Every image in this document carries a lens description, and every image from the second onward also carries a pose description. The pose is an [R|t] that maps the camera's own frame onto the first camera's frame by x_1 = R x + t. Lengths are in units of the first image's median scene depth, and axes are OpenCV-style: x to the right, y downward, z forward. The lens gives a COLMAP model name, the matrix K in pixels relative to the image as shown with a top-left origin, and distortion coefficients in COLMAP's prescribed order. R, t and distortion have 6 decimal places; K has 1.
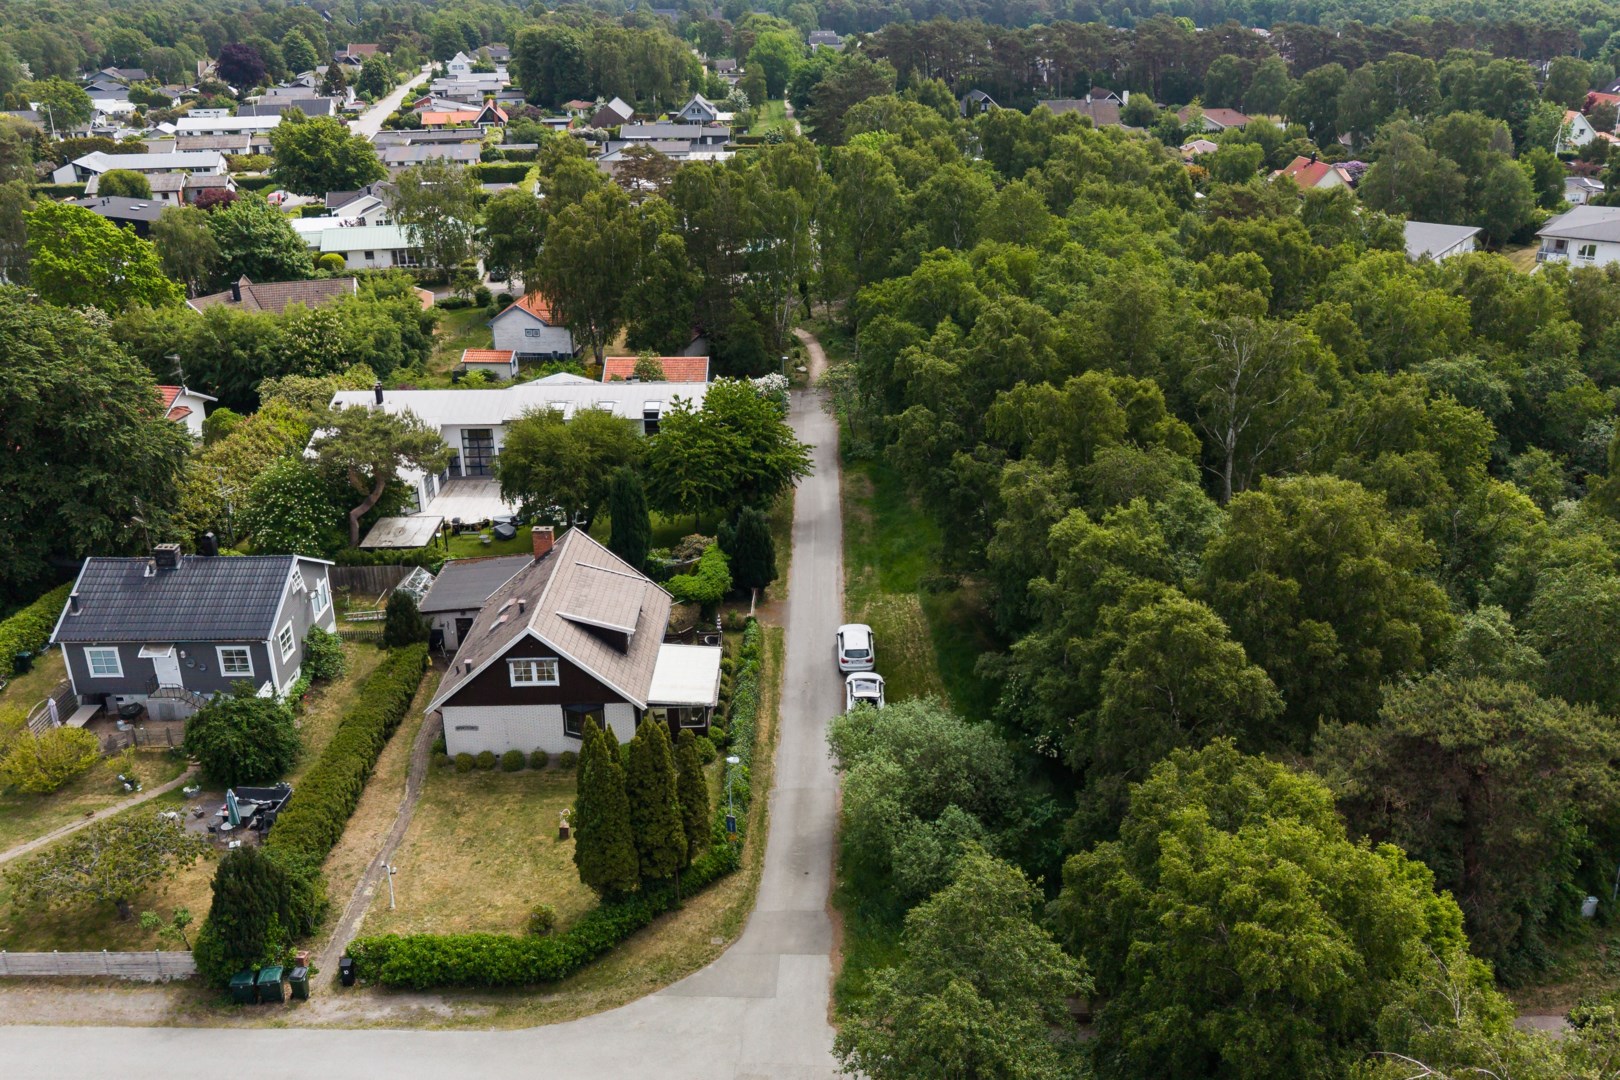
lens RADIAL K [[1201.4, 0, 811.2], [0, 1201.4, 575.1], [0, 0, 1]] dist [0.028058, -0.030021]
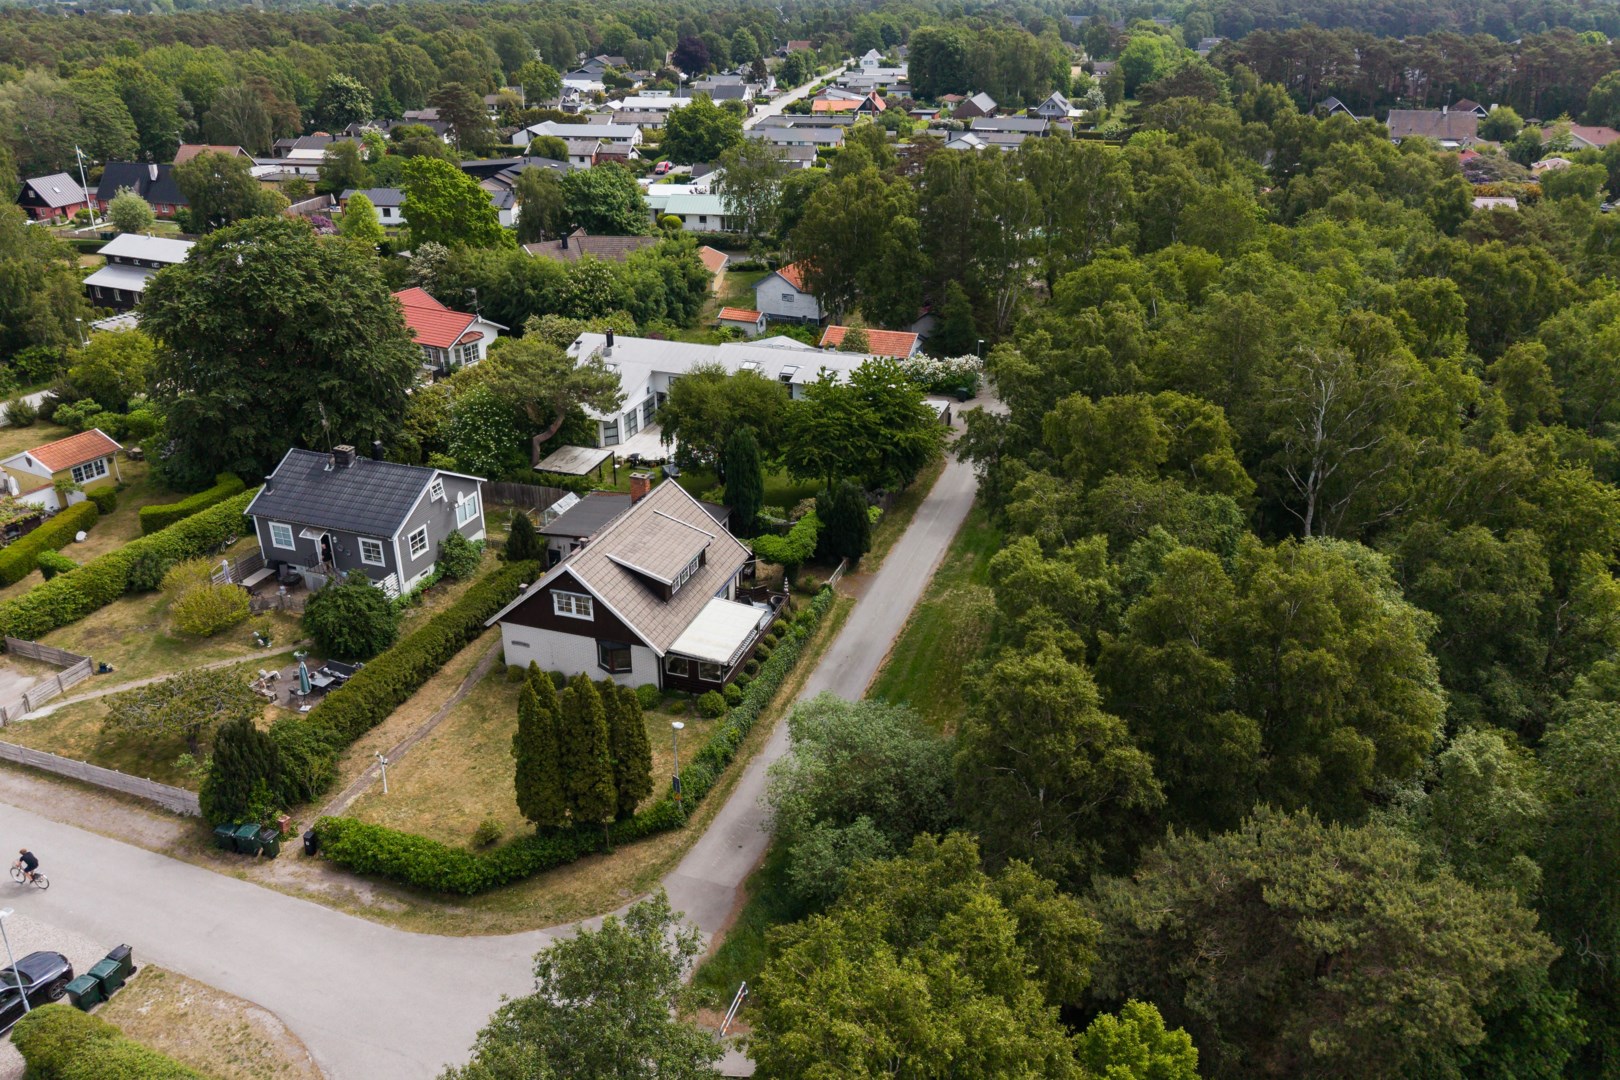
lens RADIAL K [[1062.5, 0, 810.0], [0, 1062.5, 540.0], [0, 0, 1]] dist [0.028325, -0.026616]
pose [[0.949802, 0.152103, -0.273387, 0.157863], [-0.146770, 0.988362, 0.039981, -0.033283], [0.276286, 0.002150, 0.961073, 0.088015]]
